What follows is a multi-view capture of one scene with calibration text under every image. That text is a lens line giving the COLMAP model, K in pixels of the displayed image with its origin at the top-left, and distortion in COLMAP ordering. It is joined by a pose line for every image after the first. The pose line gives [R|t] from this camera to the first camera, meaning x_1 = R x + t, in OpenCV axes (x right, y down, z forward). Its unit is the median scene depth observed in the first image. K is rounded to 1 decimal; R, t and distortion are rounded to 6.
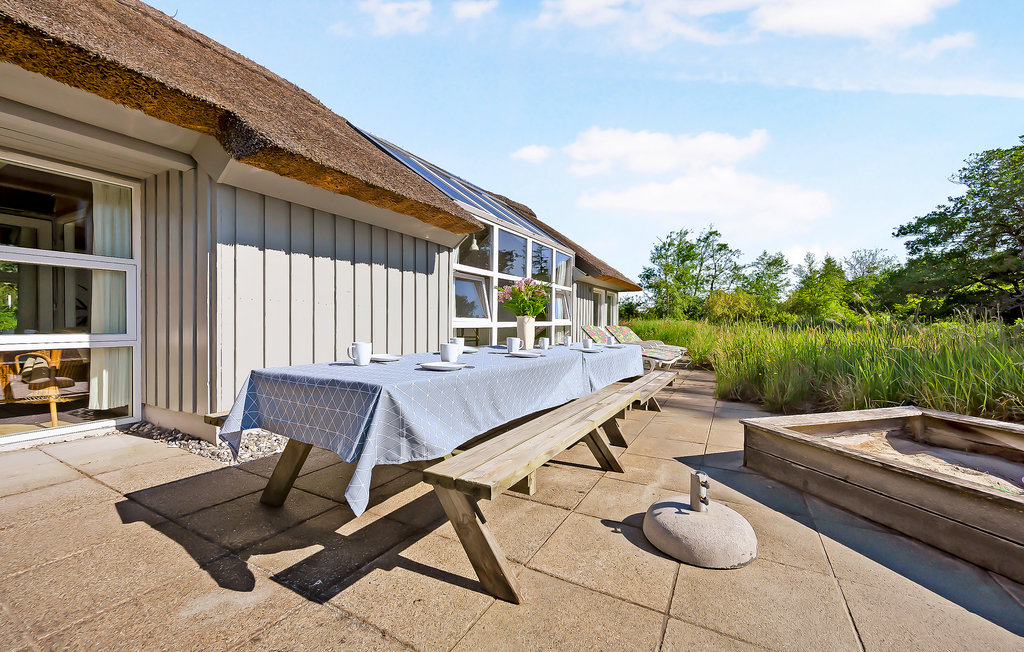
lens RADIAL K [[401.5, 0, 507.7], [0, 401.5, 327.0], [0, 0, 1]] dist [0.008984, 0.000083]
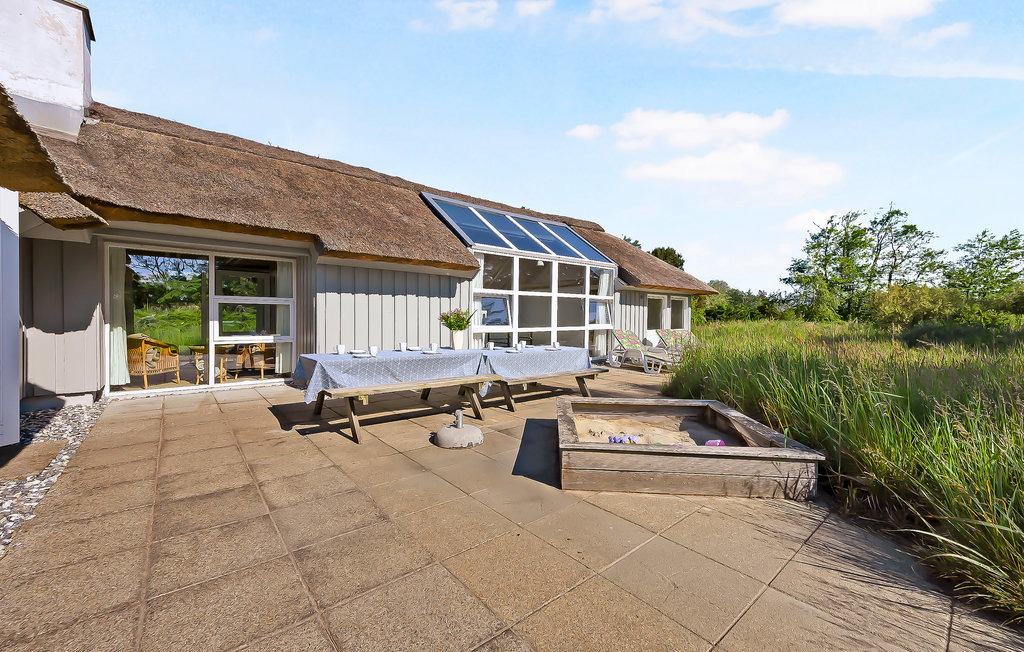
lens RADIAL K [[401.5, 0, 509.4], [0, 401.5, 324.5], [0, 0, 1]] dist [0.008984, 0.000083]
pose [[0.934308, 0.006510, -0.356407, 0.424292], [-0.005919, 0.999979, 0.002748, -0.028273], [0.356417, -0.000458, 0.934327, -0.255537]]
